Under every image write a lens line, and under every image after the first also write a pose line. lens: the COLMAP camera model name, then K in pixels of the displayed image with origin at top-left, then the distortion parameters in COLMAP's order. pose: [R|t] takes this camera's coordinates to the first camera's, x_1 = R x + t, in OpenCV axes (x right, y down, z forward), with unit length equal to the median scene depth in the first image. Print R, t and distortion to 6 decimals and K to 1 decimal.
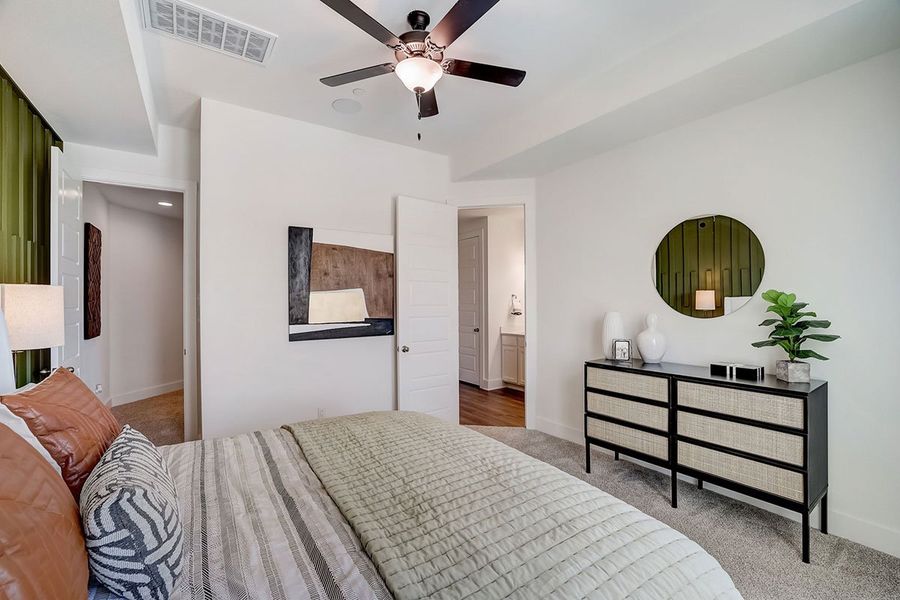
lens RADIAL K [[385.6, 0, 452.3], [0, 385.6, 300.2], [0, 0, 1]] dist [-0.050358, 0.017812]
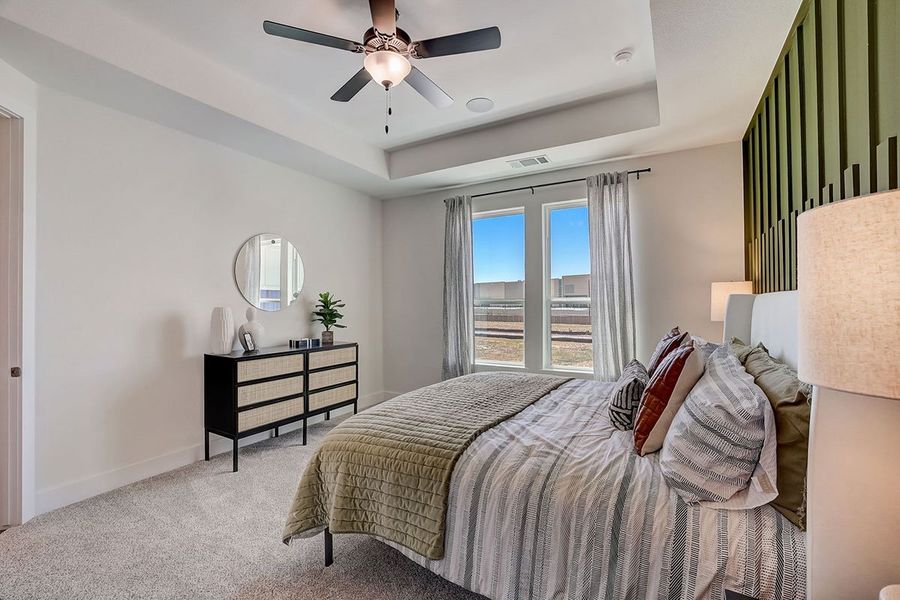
lens RADIAL K [[385.6, 0, 452.3], [0, 385.6, 300.2], [0, 0, 1]] dist [-0.050358, 0.017812]
pose [[-0.437302, 0.010911, 0.899249, -0.881642], [-0.002309, 0.999909, -0.013256, 0.039588], [-0.899312, -0.007873, -0.437237, 1.130211]]
